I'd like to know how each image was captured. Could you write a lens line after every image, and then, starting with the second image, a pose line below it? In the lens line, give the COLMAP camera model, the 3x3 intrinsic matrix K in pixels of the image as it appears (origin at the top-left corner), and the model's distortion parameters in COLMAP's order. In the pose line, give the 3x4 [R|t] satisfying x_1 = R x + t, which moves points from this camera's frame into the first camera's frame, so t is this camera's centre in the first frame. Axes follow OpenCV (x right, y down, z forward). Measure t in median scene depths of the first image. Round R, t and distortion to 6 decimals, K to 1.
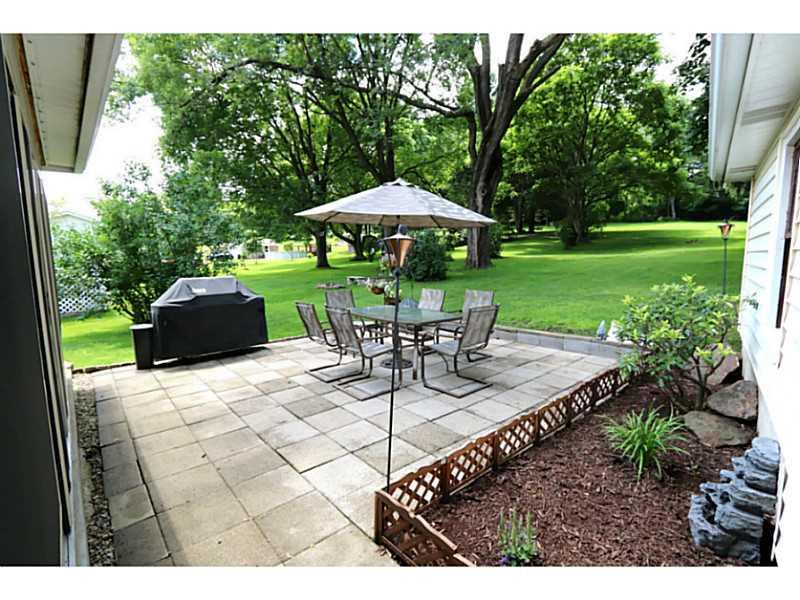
lens RADIAL K [[381.2, 0, 400.0], [0, 381.2, 300.0], [0, 0, 1]] dist [-0.001399, -0.000516]
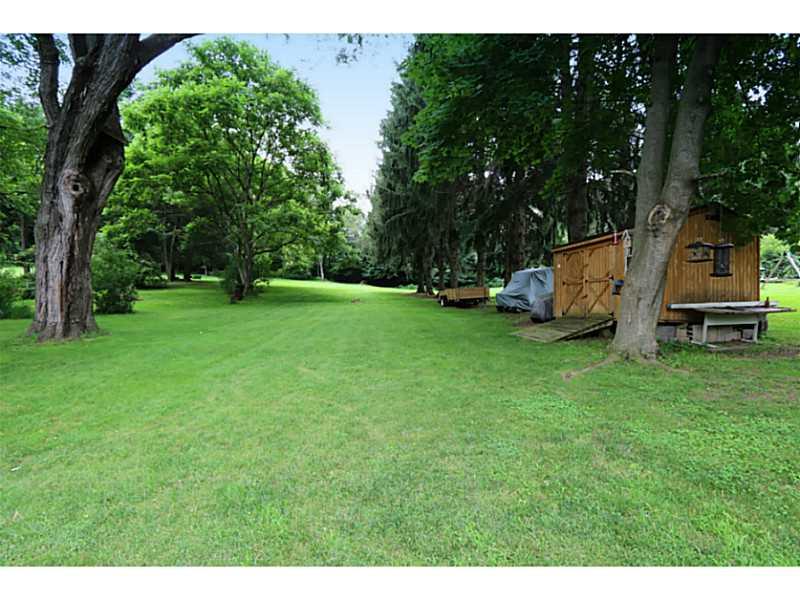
lens RADIAL K [[381.2, 0, 400.0], [0, 381.2, 300.0], [0, 0, 1]] dist [-0.001399, -0.000516]
pose [[0.669978, 0.040098, 0.741298, 0.080983], [0.060921, 0.992203, -0.108729, -0.032871], [-0.739878, 0.118007, 0.662311, 0.214033]]
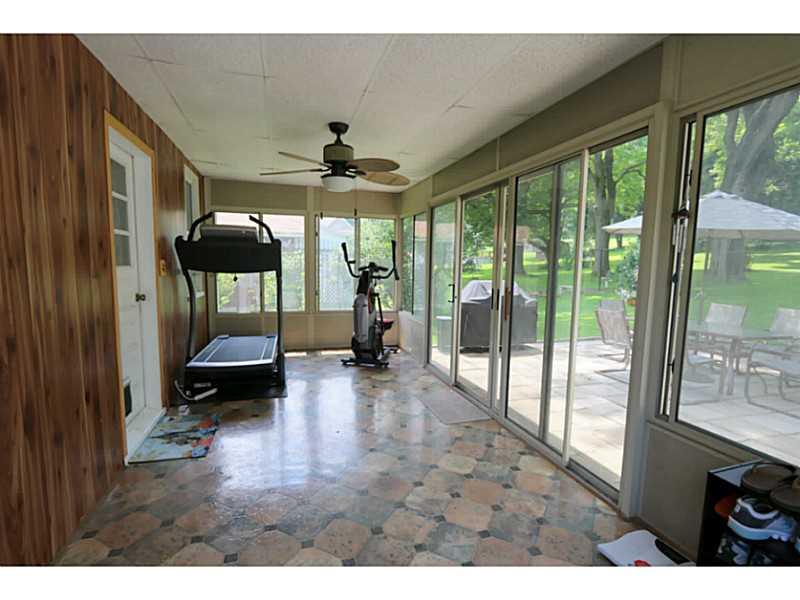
lens RADIAL K [[397.8, 0, 400.0], [0, 397.8, 300.0], [0, 0, 1]] dist [0.000859, 0.000151]
pose [[0.907959, 0.066807, -0.413700, -0.046181], [-0.074702, 0.997202, -0.002916, 0.004475], [0.412347, 0.033552, 0.910409, -0.041543]]
